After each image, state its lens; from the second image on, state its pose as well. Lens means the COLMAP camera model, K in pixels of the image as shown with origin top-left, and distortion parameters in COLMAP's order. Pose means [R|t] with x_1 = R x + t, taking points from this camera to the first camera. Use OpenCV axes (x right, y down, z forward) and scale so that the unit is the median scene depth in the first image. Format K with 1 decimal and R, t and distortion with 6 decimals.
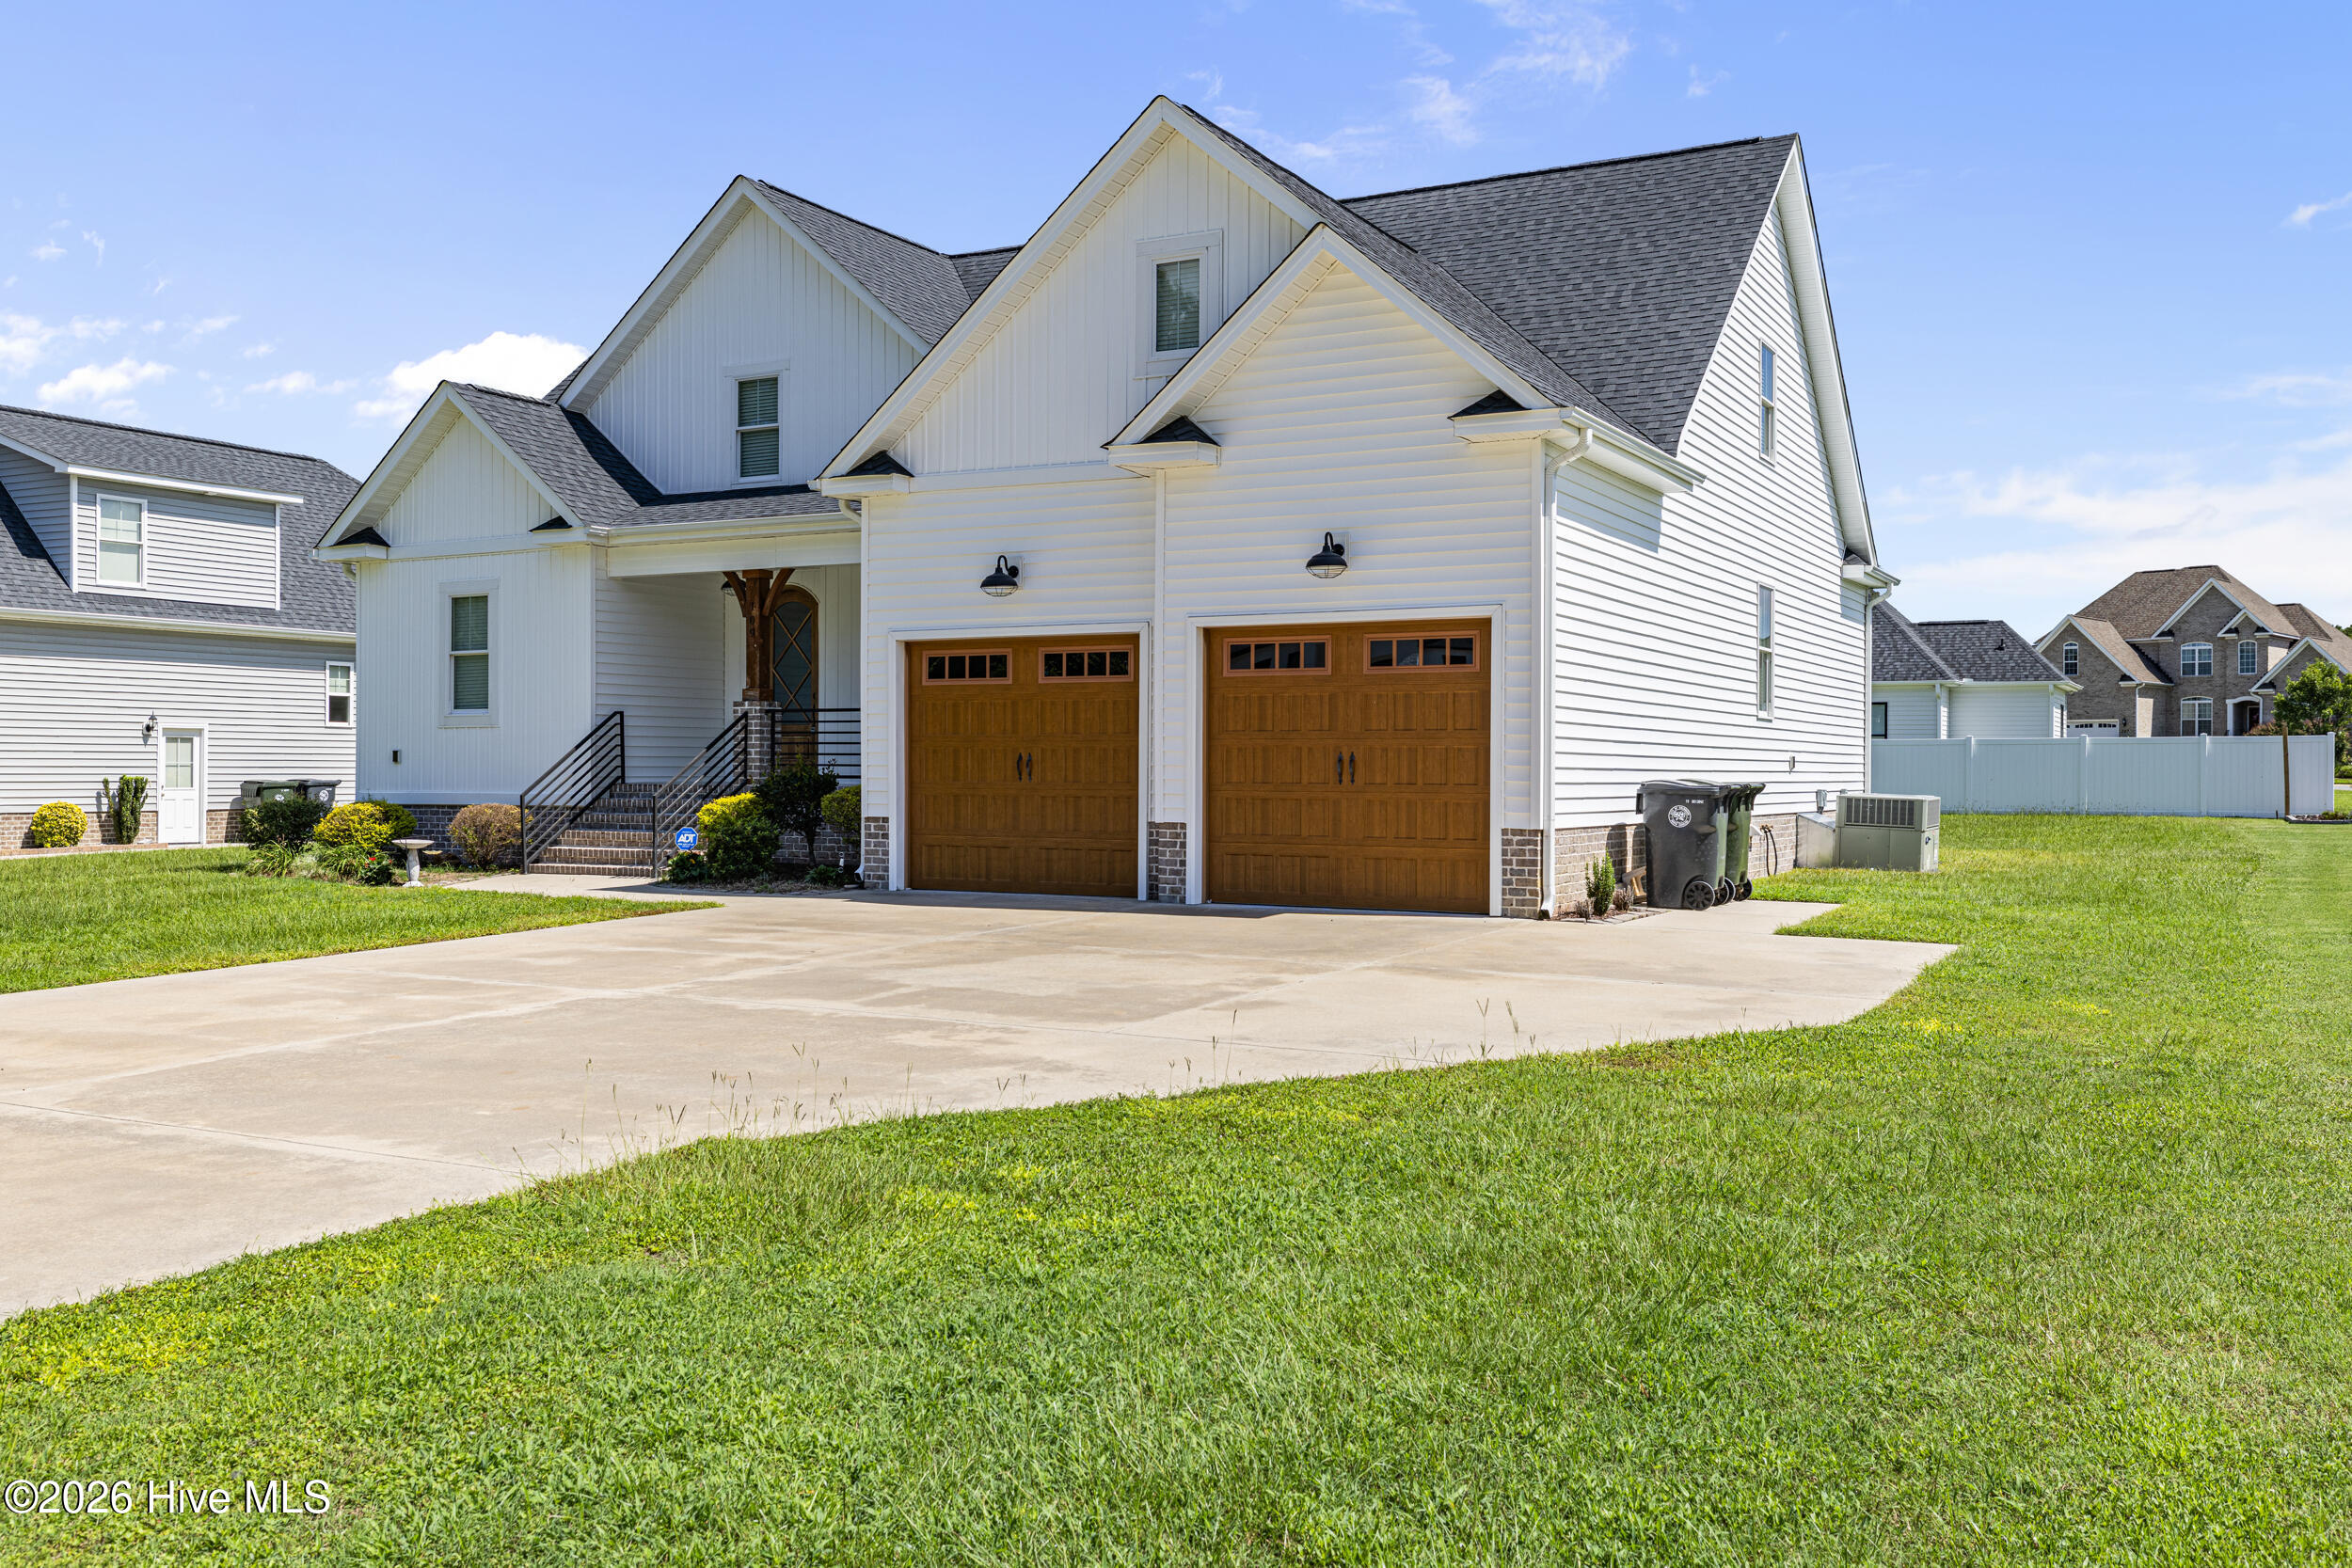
lens RADIAL K [[1983.3, 0, 1165.9], [0, 1983.3, 760.4], [0, 0, 1]] dist [-0.007123, -0.003334]
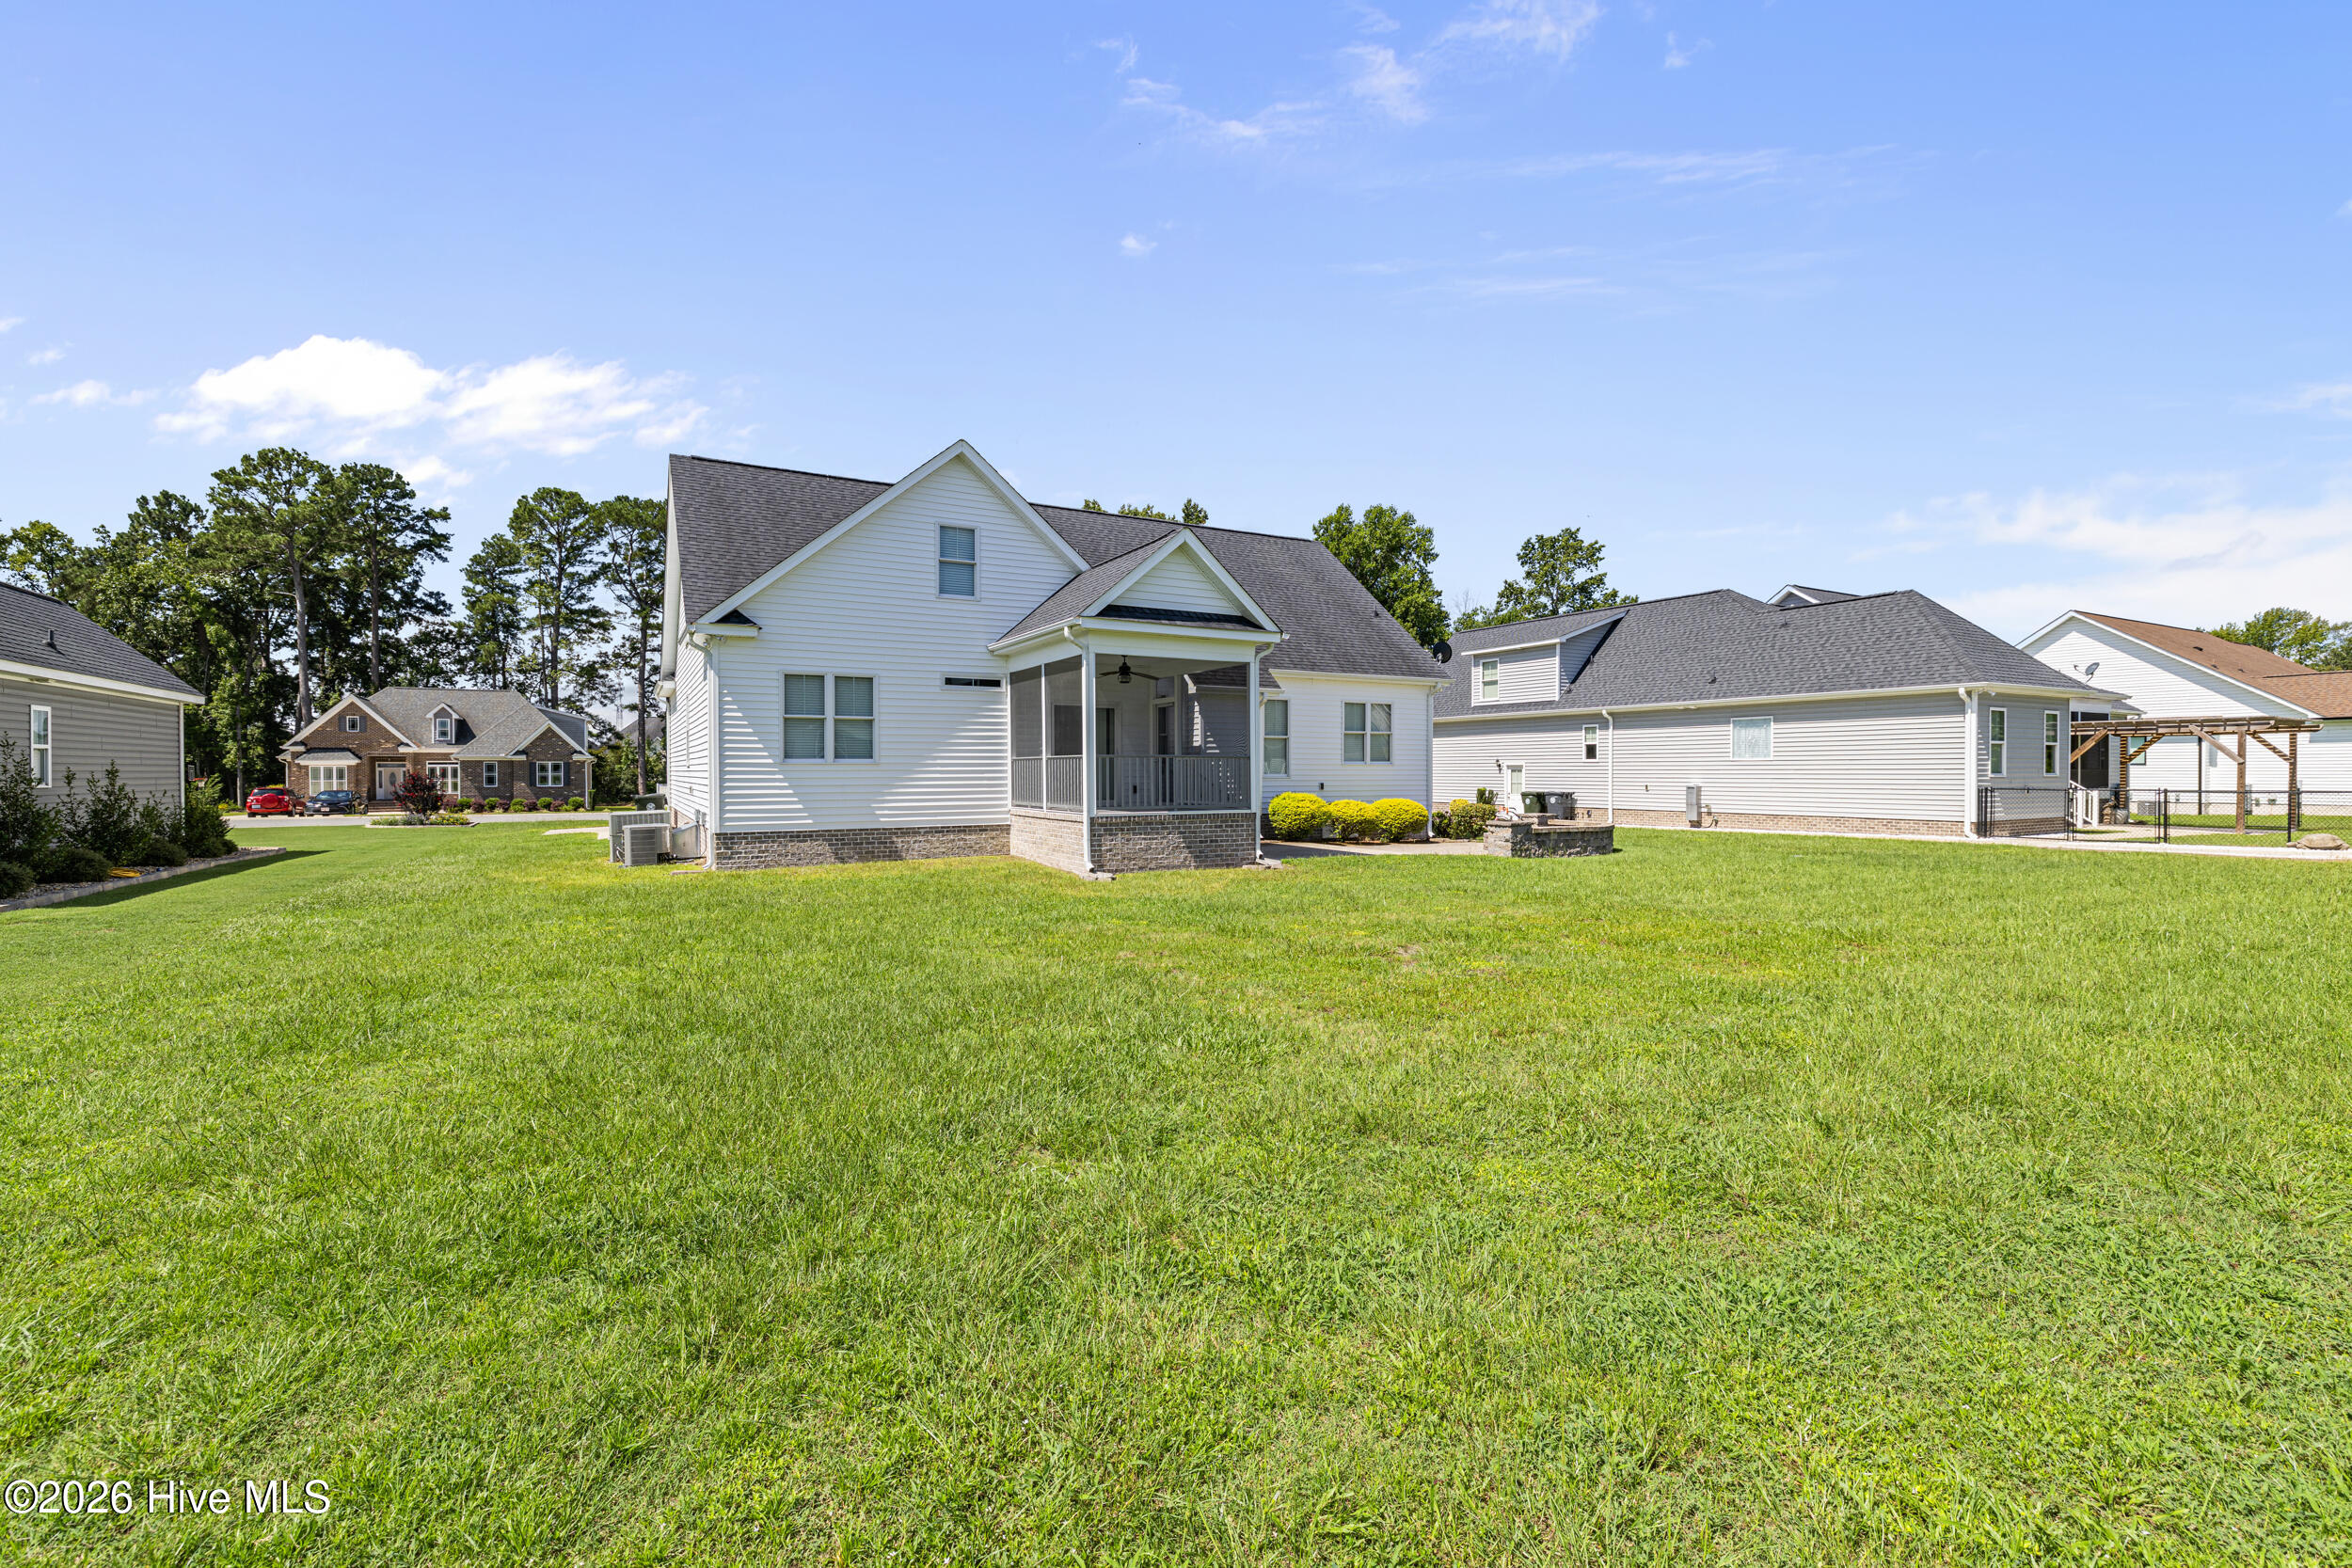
lens RADIAL K [[1008.3, 0, 1172.1], [0, 1008.3, 781.4], [0, 0, 1]] dist [0.000446, 0.001282]
pose [[-0.547221, 0.006381, -0.836964, 0.850463], [0.004566, 0.999979, 0.004638, -0.008499], [0.836975, -0.001283, -0.547239, 1.883514]]
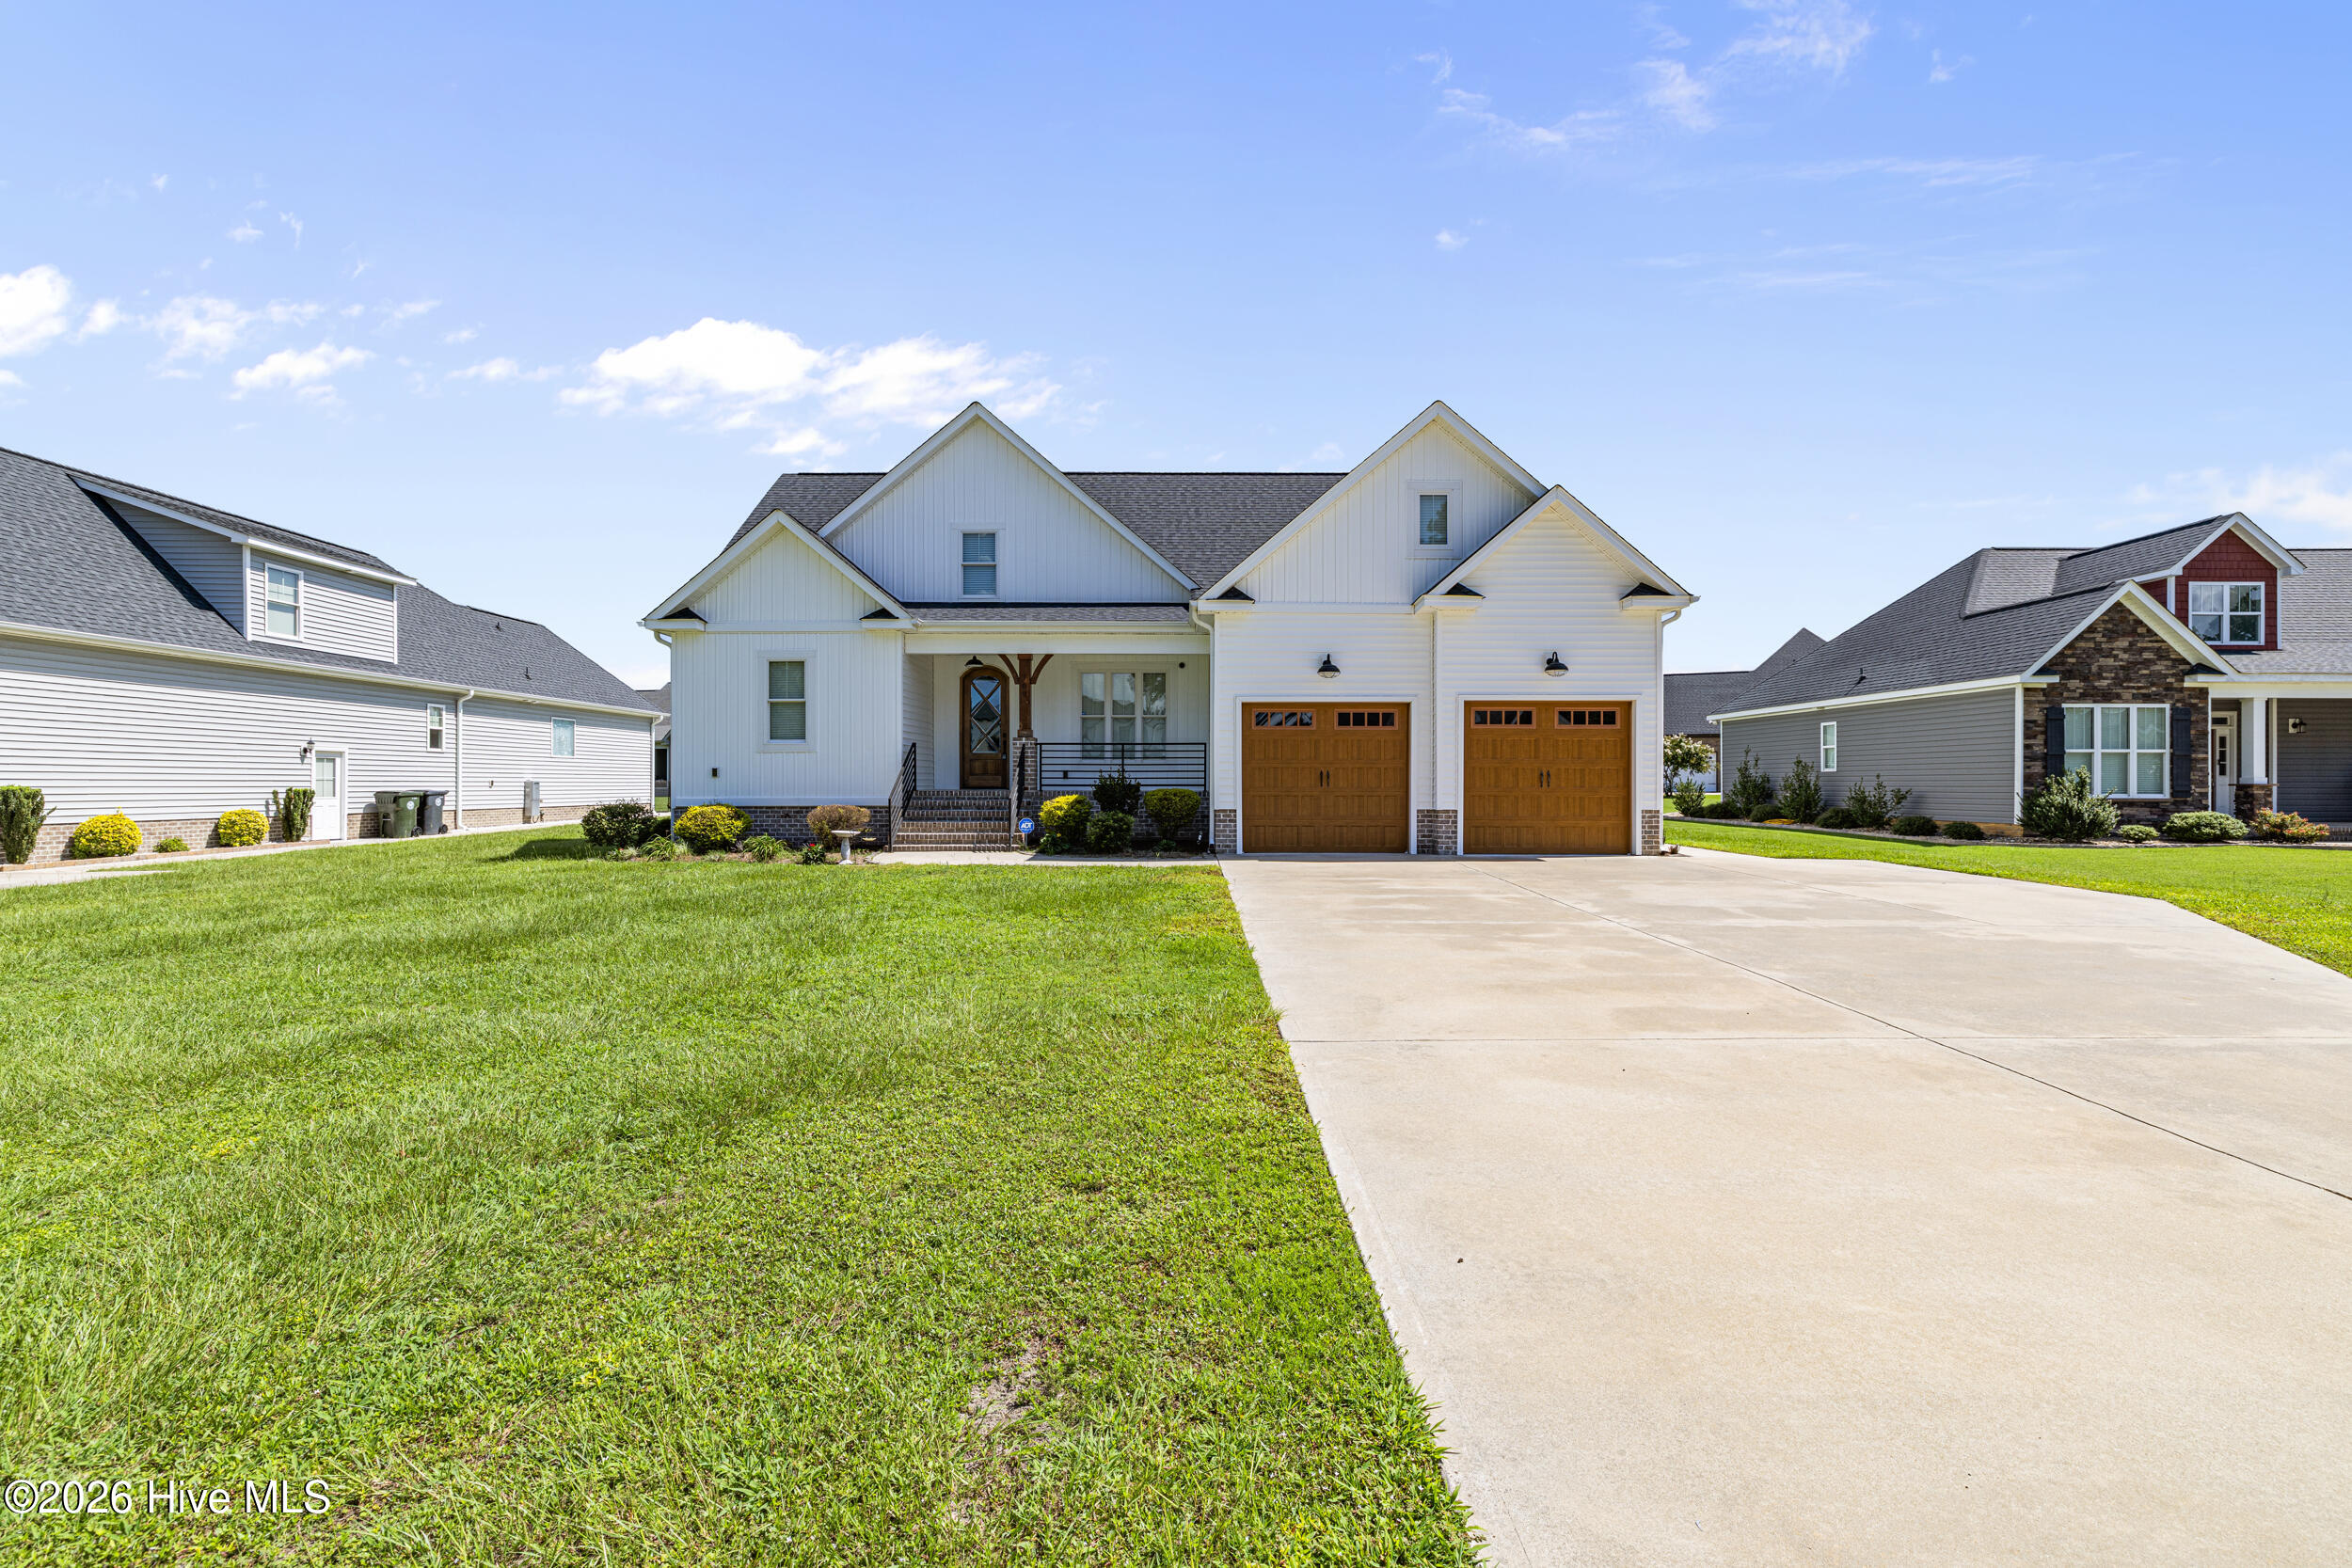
lens RADIAL K [[1008.3, 0, 1172.1], [0, 1008.3, 781.4], [0, 0, 1]] dist [0.000446, 0.001282]
pose [[0.882607, -0.001665, 0.470109, -0.473628], [0.000108, 0.999994, 0.003339, 0.002178], [-0.470112, -0.002896, 0.882602, 0.234389]]
